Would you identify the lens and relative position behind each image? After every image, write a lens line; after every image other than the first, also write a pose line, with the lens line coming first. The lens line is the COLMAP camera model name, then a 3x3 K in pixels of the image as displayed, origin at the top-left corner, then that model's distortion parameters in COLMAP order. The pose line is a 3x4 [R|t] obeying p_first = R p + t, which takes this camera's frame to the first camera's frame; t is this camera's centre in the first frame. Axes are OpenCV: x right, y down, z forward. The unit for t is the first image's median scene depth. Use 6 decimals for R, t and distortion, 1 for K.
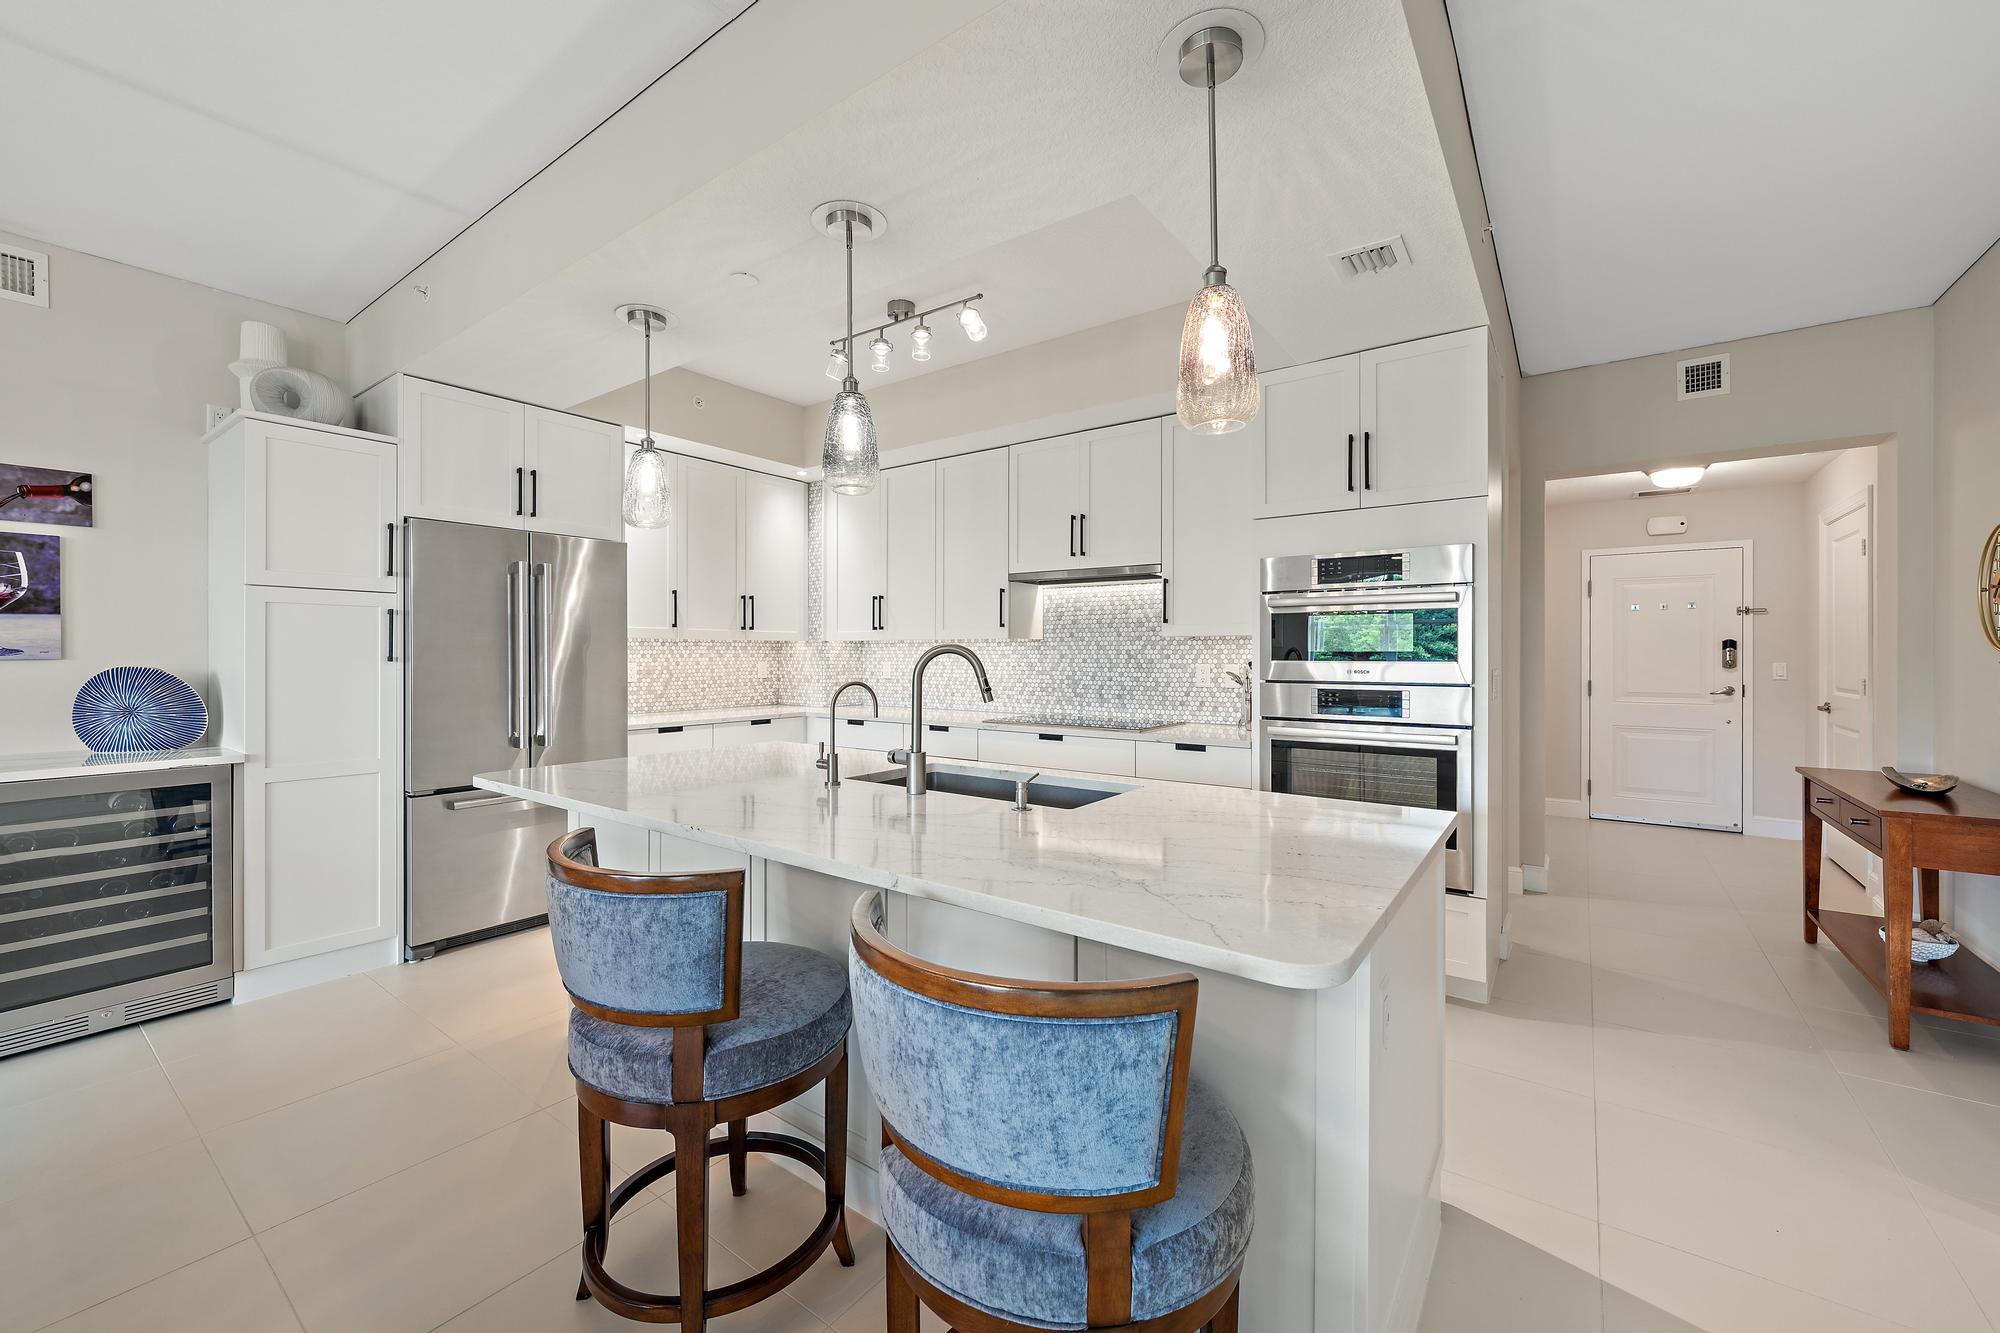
lens RADIAL K [[781.7, 0, 1010.1], [0, 781.7, 656.0], [0, 0, 1]] dist [-0.005753, 0.001172]
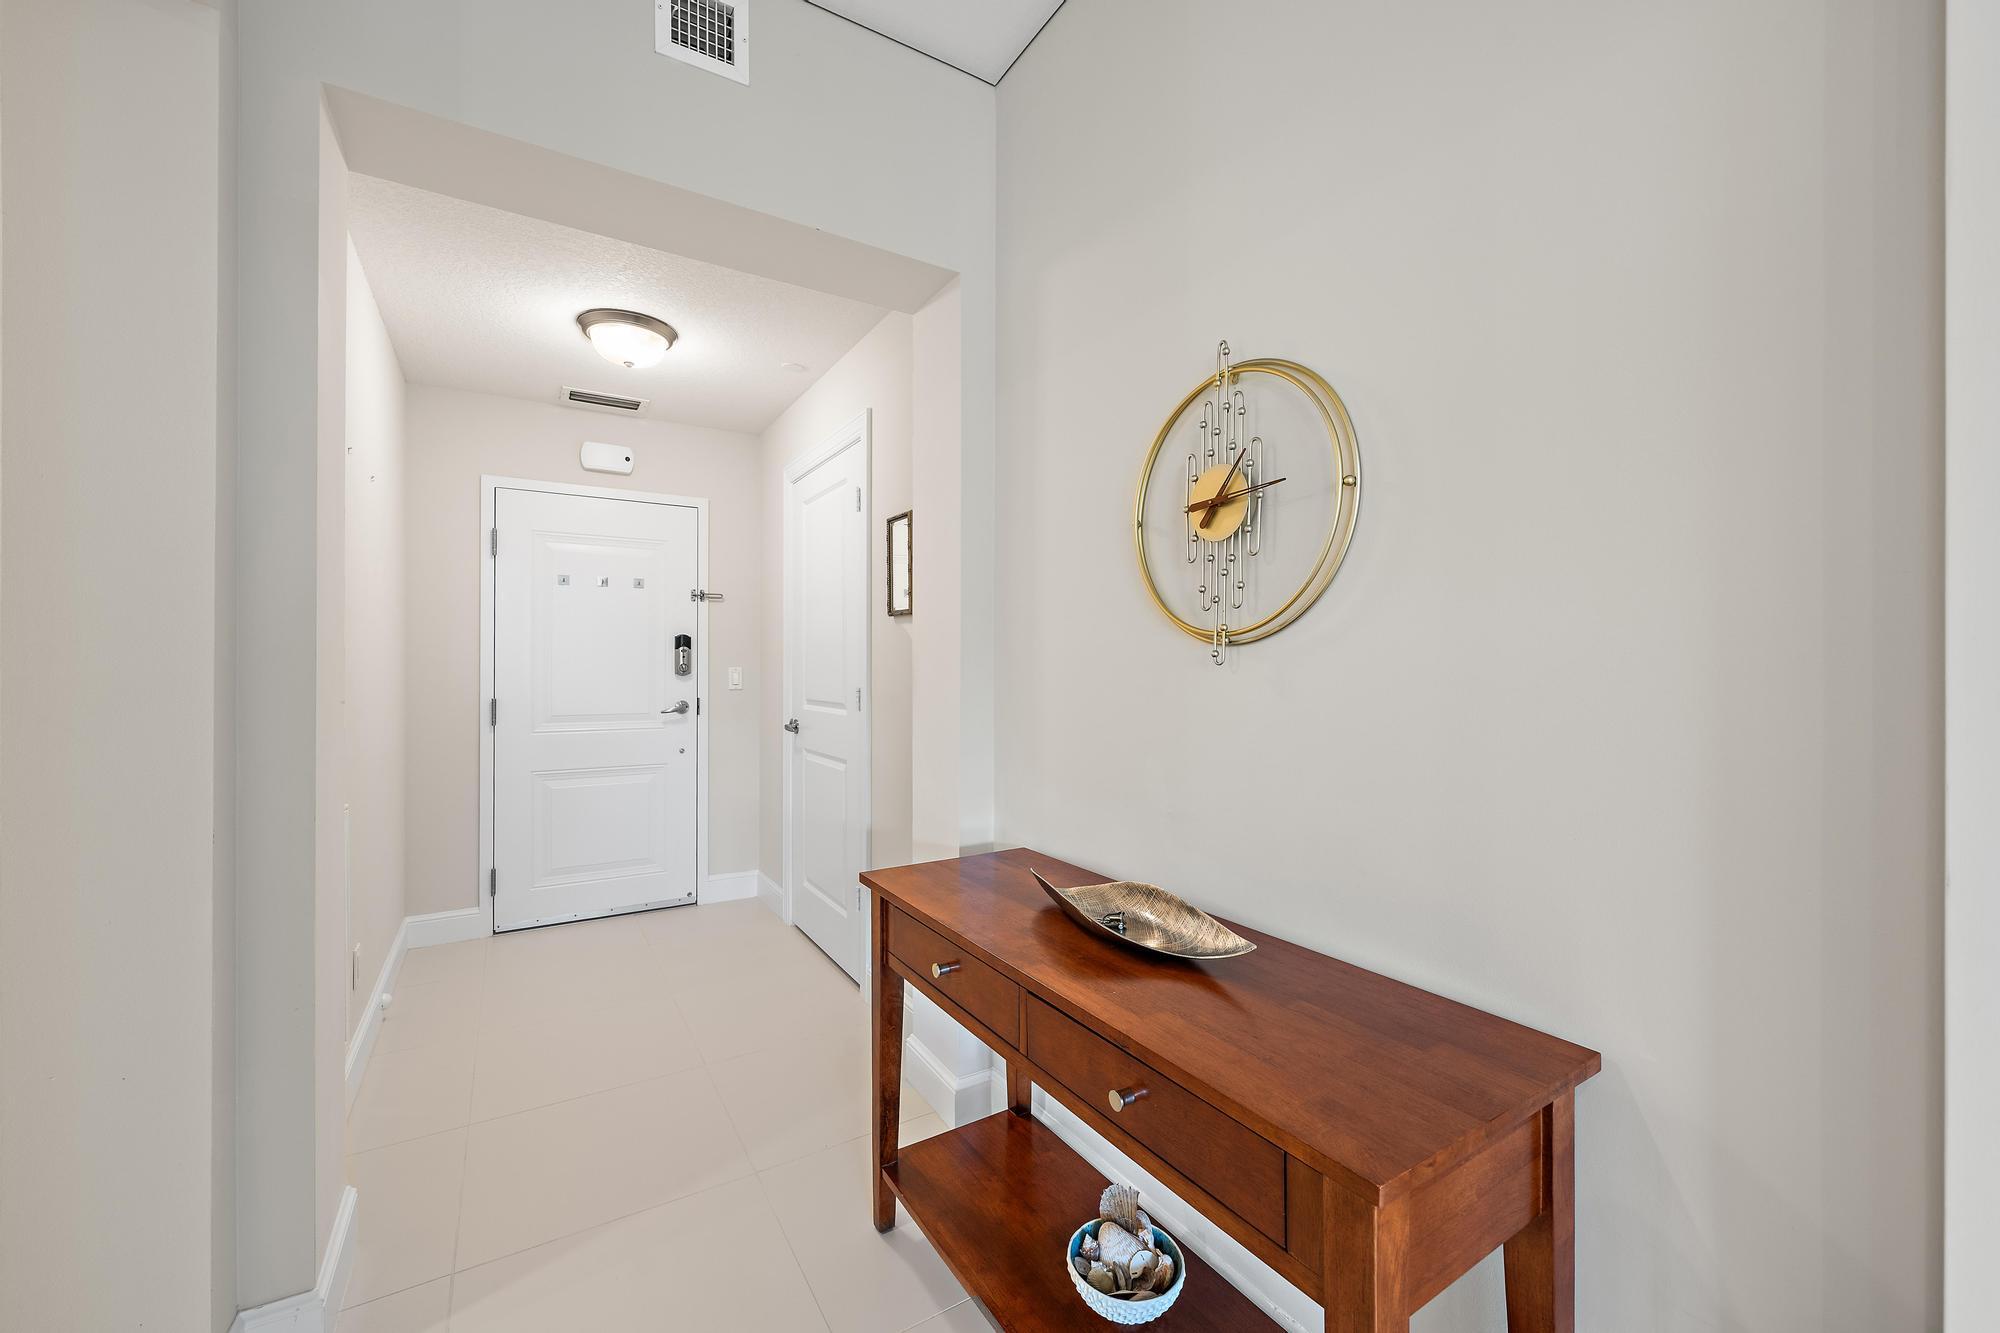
lens RADIAL K [[781.7, 0, 1007.9], [0, 781.7, 662.7], [0, 0, 1]] dist [-0.005753, 0.001172]
pose [[0.368391, 0.005159, 0.929657, 0.375711], [0.000063, 0.999984, -0.005574, 0.008344], [-0.929671, 0.002112, 0.368385, 0.467985]]
